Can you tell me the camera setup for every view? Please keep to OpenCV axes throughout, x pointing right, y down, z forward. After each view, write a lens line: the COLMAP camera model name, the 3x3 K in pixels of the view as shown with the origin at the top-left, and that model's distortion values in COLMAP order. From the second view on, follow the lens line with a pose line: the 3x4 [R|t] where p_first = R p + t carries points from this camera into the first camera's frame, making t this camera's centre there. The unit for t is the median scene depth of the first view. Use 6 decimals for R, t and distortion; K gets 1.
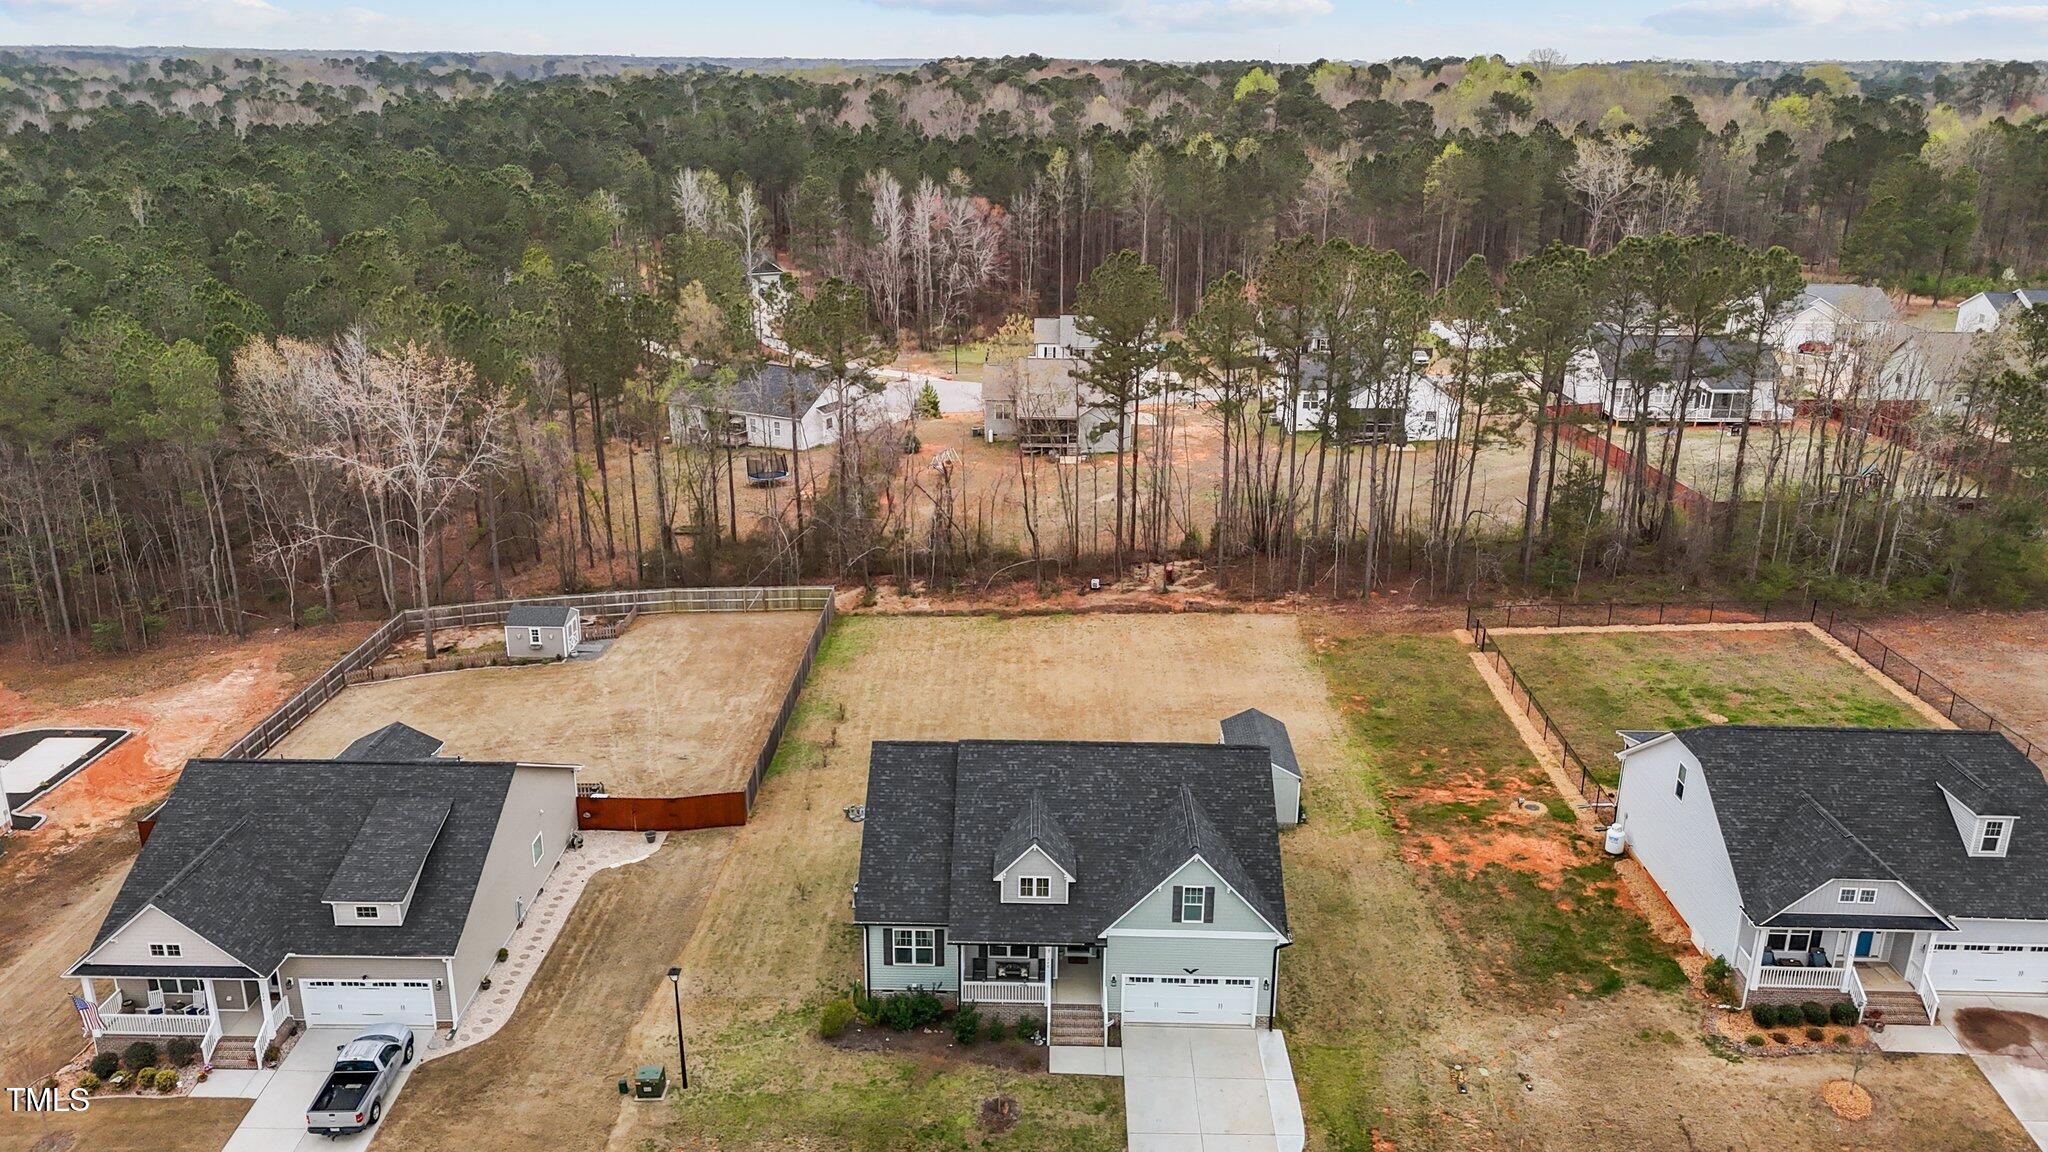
lens RADIAL K [[1487.7, 0, 1024.0], [0, 1487.7, 576.0], [0, 0, 1]] dist [0.116133, -0.139394]
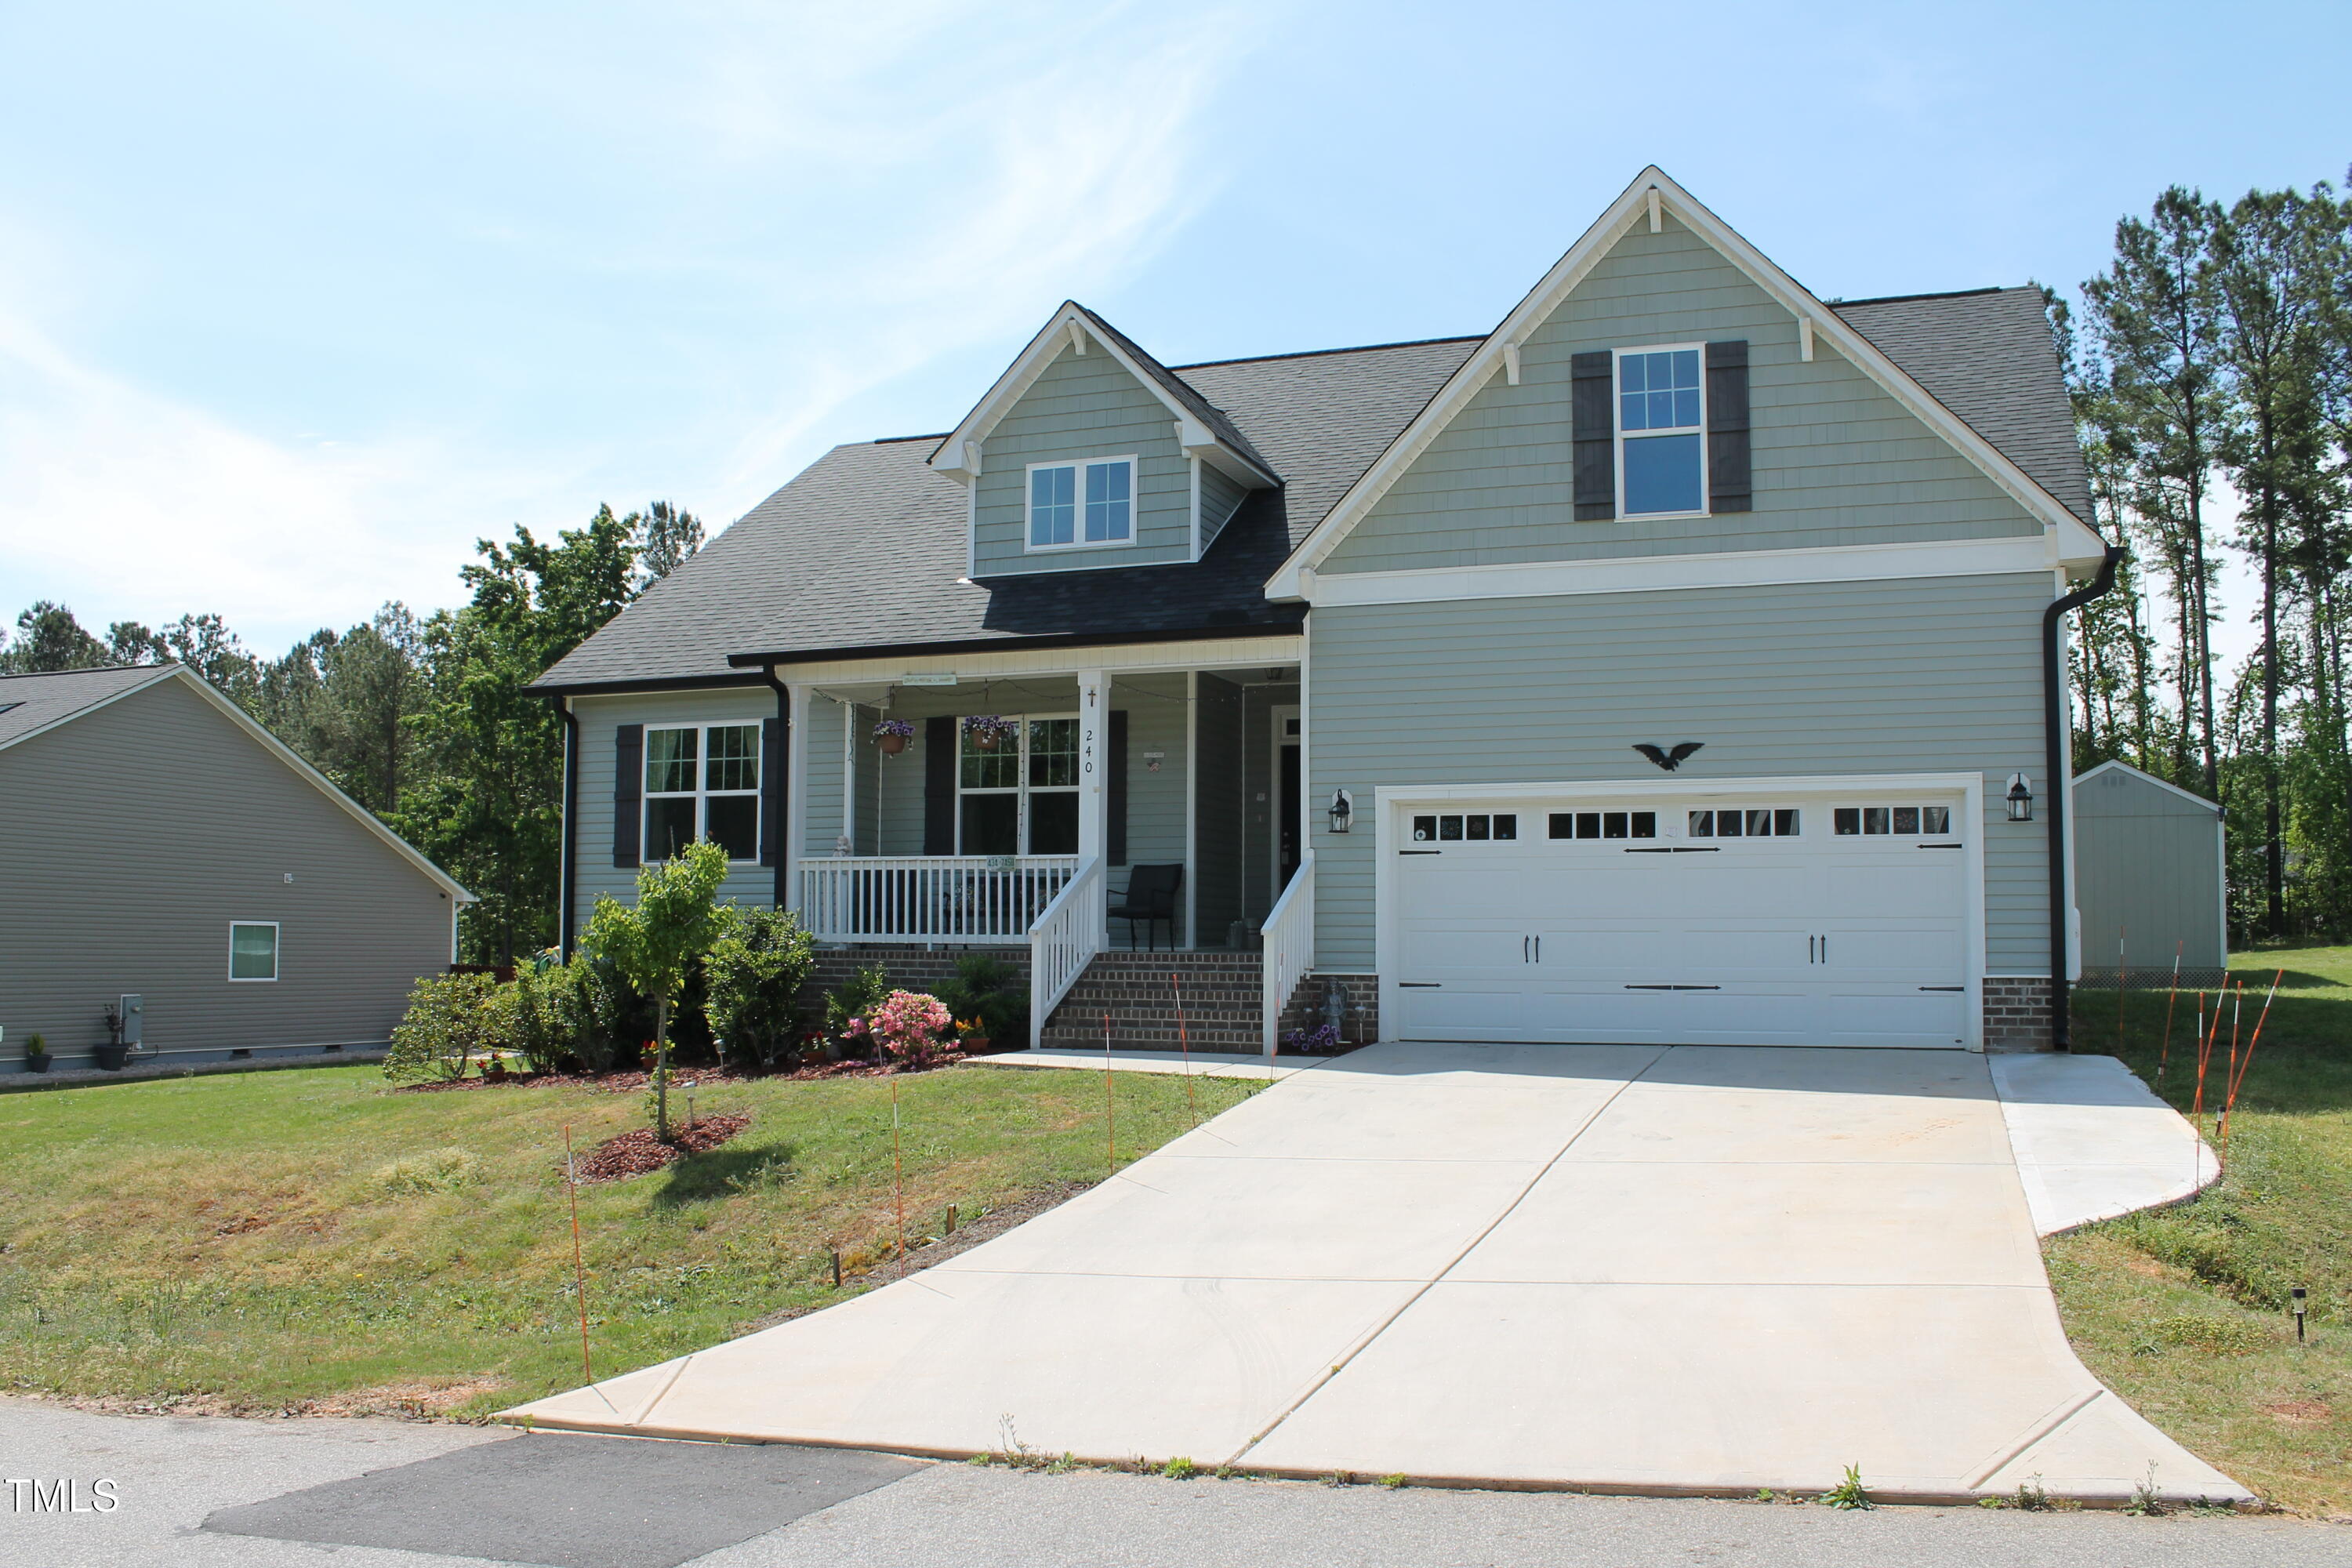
lens RADIAL K [[2049.4, 0, 1173.1], [0, 2049.4, 815.5], [0, 0, 1]] dist [-0.173017, 0.188770]
pose [[0.938927, -0.024737, -0.343227, 0.103096], [-0.111209, 0.922080, -0.370678, 0.277725], [0.325652, 0.386209, 0.863014, 0.504412]]
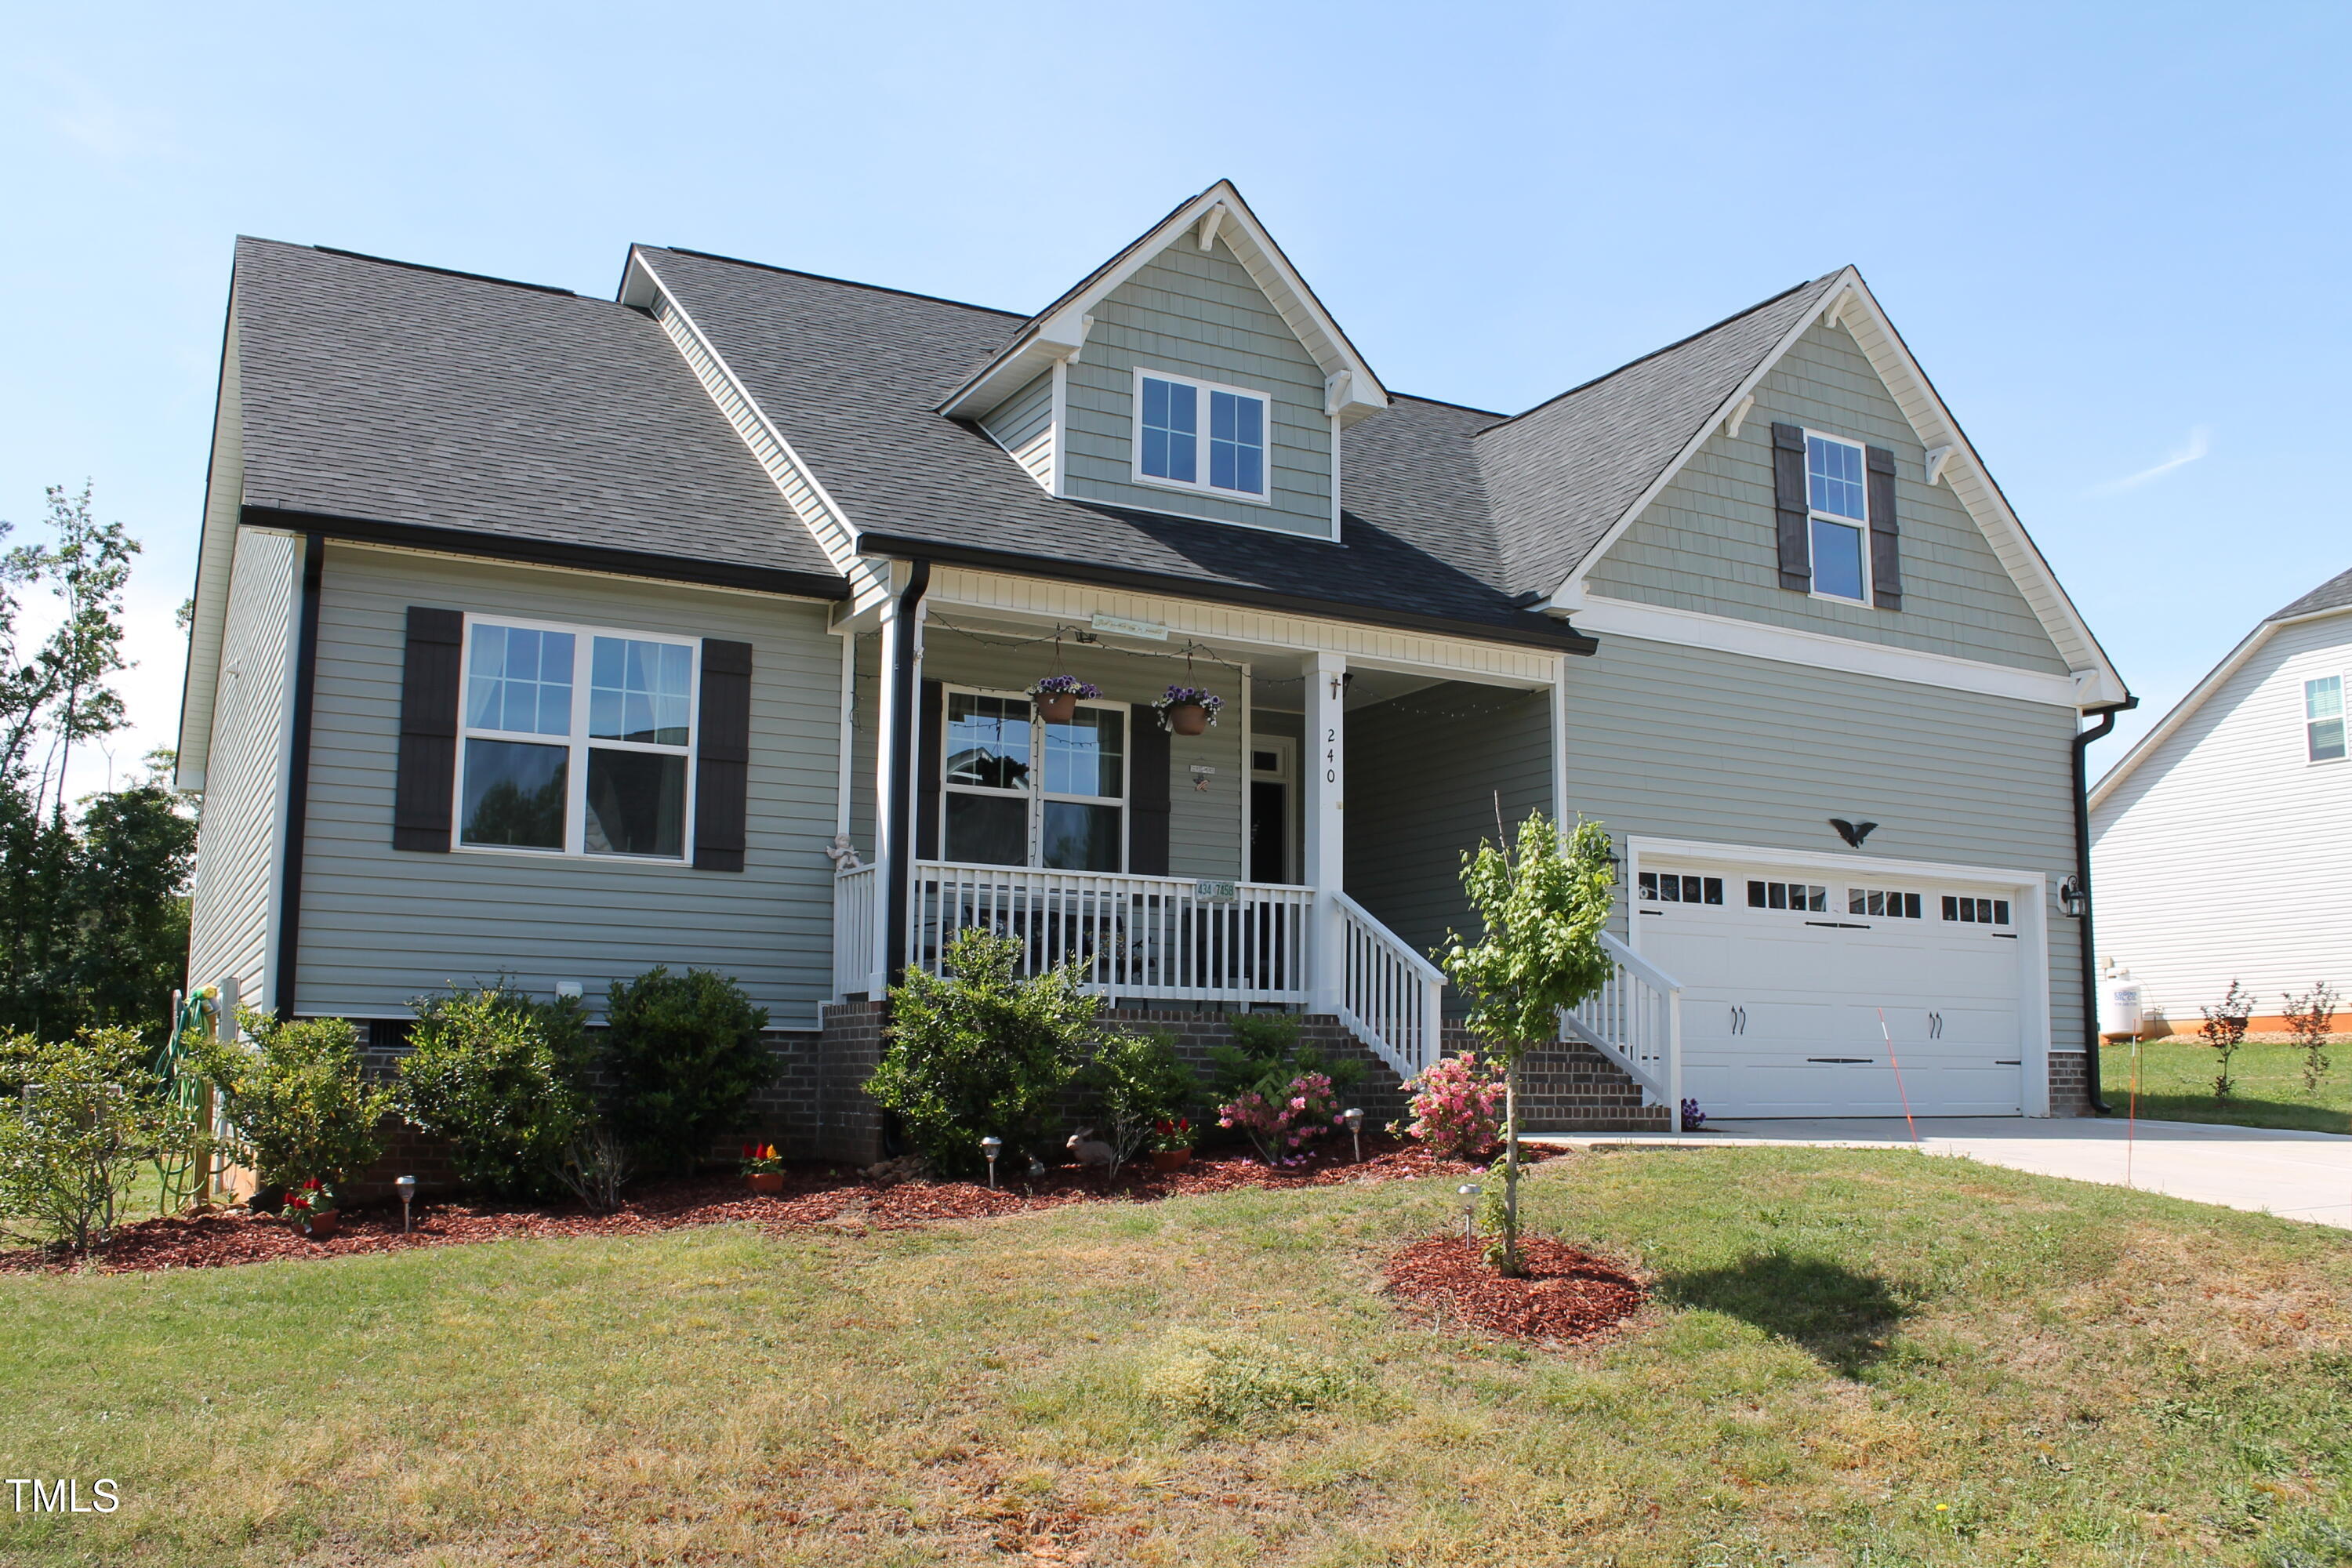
lens RADIAL K [[1989.5, 0, 1177.5], [0, 1989.5, 845.8], [0, 0, 1]] dist [-0.162819, 0.240821]
pose [[0.866613, 0.060066, 0.495353, -0.090666], [0.159868, 0.906974, -0.389666, 0.258477], [-0.472678, 0.416881, 0.776393, 0.575517]]
